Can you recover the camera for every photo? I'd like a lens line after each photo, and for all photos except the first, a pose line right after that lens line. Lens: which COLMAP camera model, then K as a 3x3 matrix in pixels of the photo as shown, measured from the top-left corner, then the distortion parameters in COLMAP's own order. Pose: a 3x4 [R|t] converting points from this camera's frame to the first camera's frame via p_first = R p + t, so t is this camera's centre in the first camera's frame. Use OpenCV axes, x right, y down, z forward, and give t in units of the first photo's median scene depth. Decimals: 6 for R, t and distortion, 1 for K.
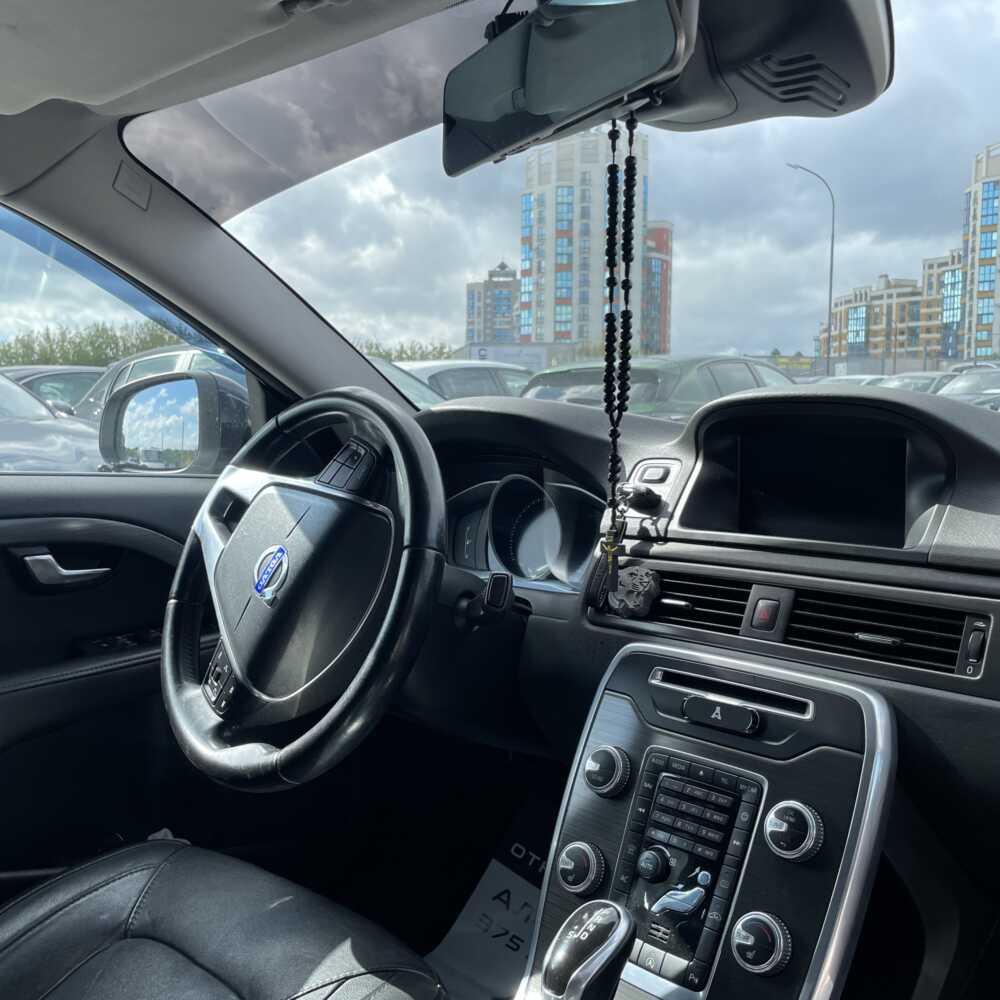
lens RADIAL K [[1083.4, 0, 498.2], [0, 1083.4, 521.2], [0, 0, 1]] dist [0.047864, -0.035425]
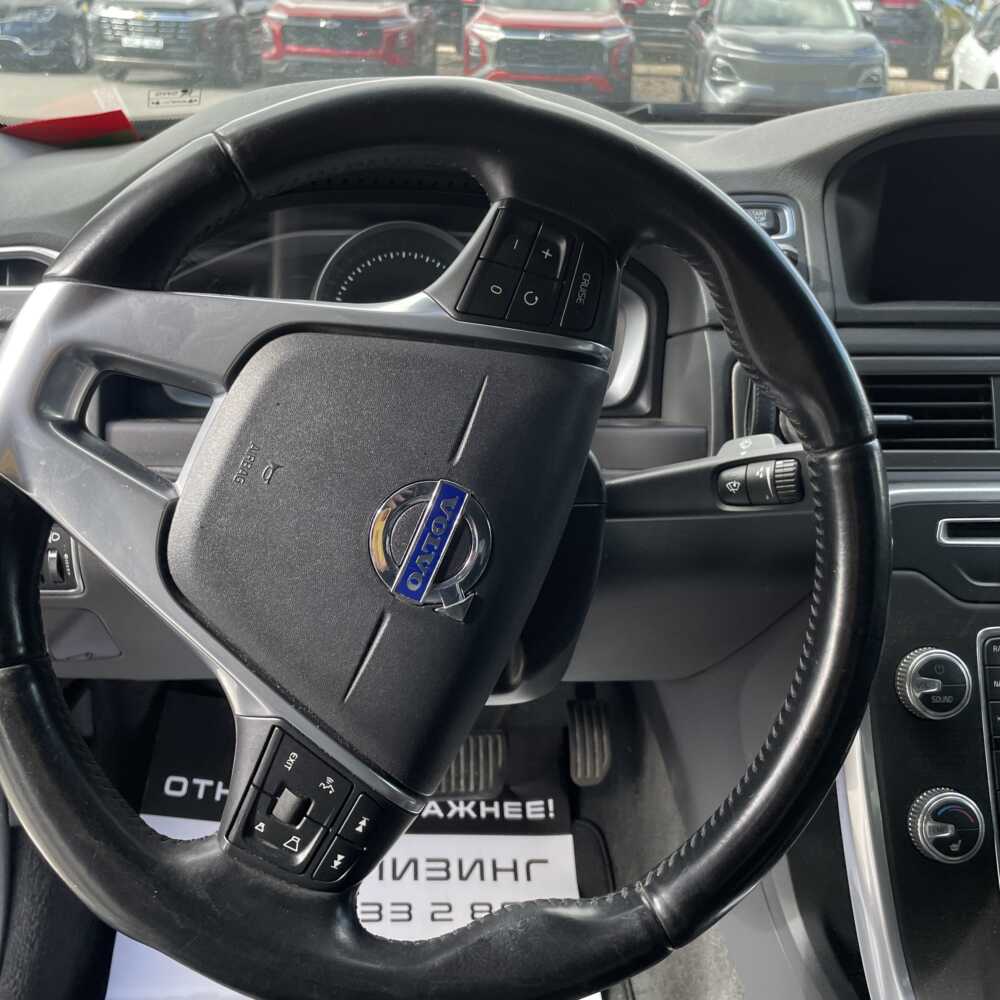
lens RADIAL K [[1160.3, 0, 500.0], [0, 1160.3, 500.0], [0, 0, 1]] dist [0.077563, -0.033506]
pose [[0.610089, -0.269626, 0.745046, -0.624389], [0.039923, 0.949585, 0.310956, -0.131424], [-0.791327, -0.159967, 0.590096, 0.837768]]
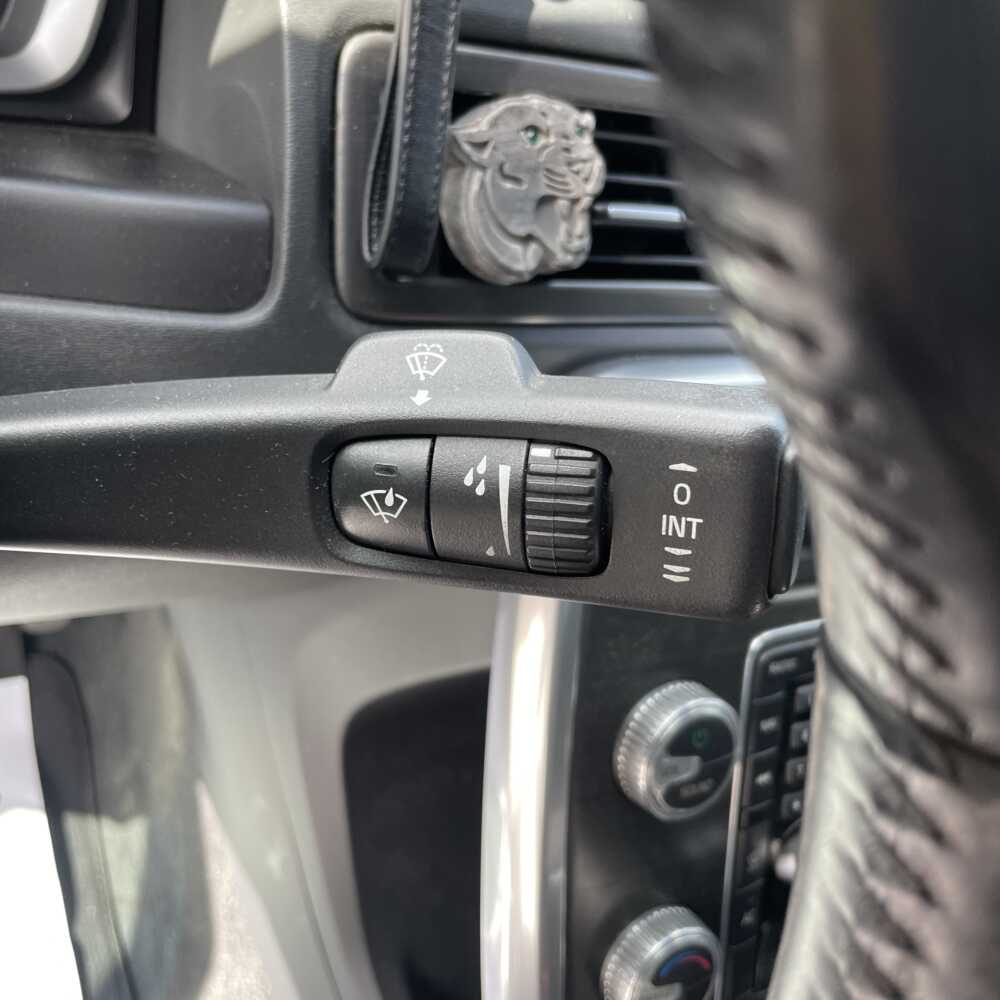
lens RADIAL K [[1057.1, 0, 500.0], [0, 1057.1, 500.0], [0, 0, 1]] dist [0.001253, 0.004152]
pose [[0.270051, -0.524737, 0.807294, -0.172399], [-0.191479, 0.792430, 0.579129, -0.037028], [-0.943614, -0.310974, 0.113521, 1.097176]]
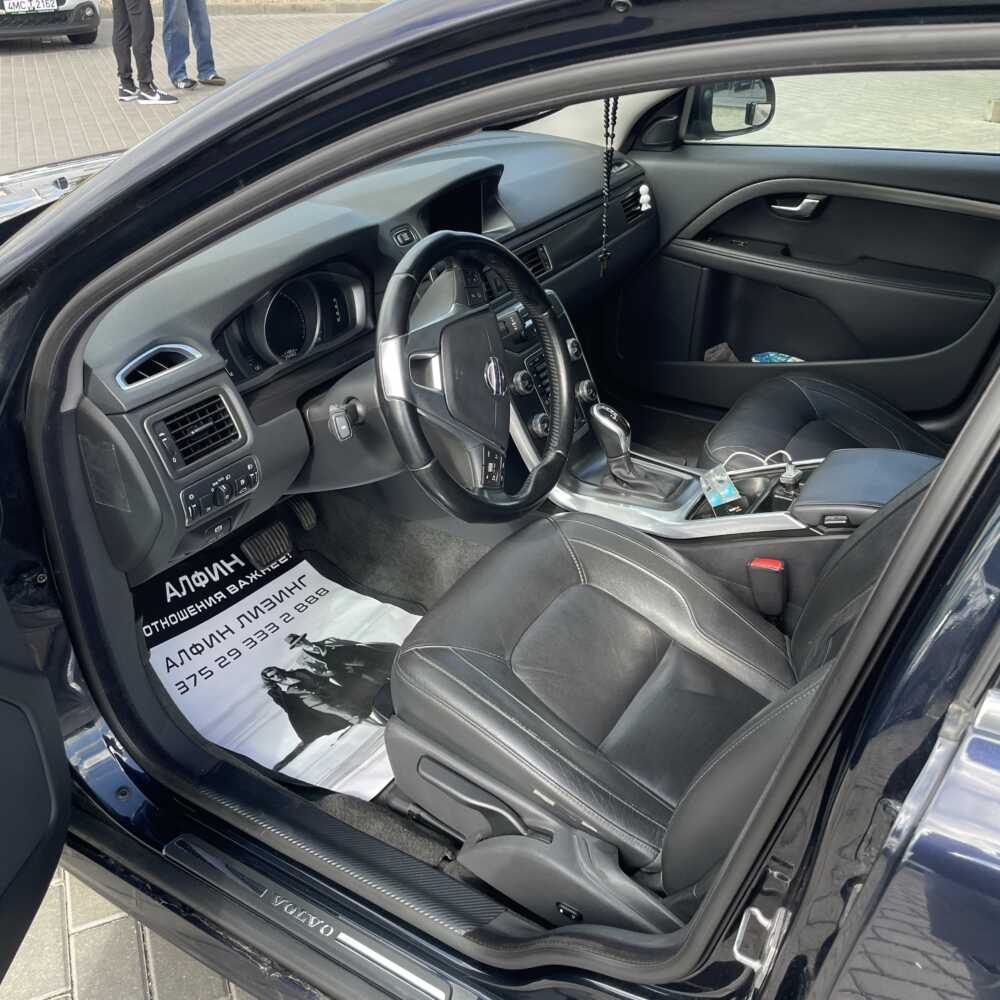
lens RADIAL K [[982.8, 0, 499.6], [0, 982.8, 514.9], [0, 0, 1]] dist [0.078437, -0.091895]
pose [[-0.259430, -0.493863, 0.829937, -1.572105], [0.101337, 0.840695, 0.531942, -0.555757], [-0.960431, 0.222105, -0.168055, 1.440384]]
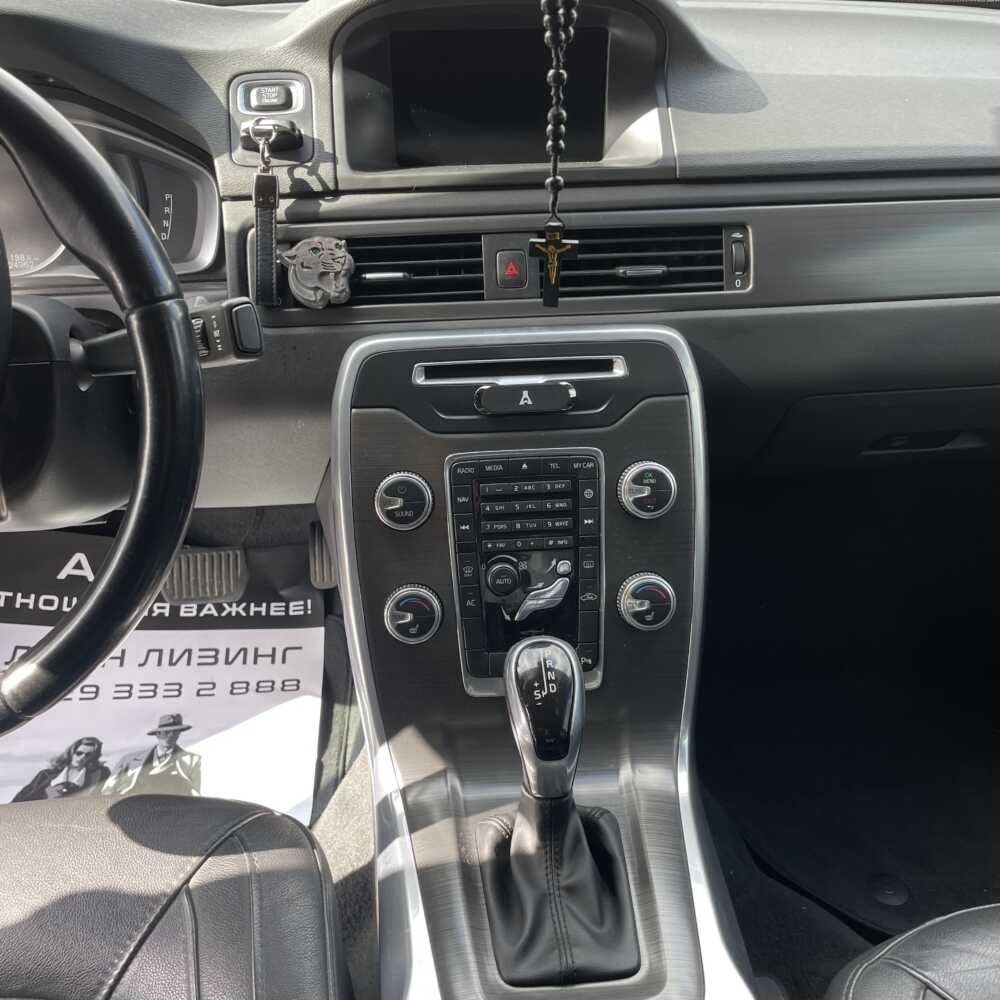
lens RADIAL K [[982.8, 0, 499.6], [0, 982.8, 514.9], [0, 0, 1]] dist [0.078437, -0.091895]
pose [[0.625454, -0.409329, 0.664272, -0.382352], [0.084030, 0.881730, 0.464209, -0.112994], [-0.775723, -0.234523, 0.585878, 0.523802]]
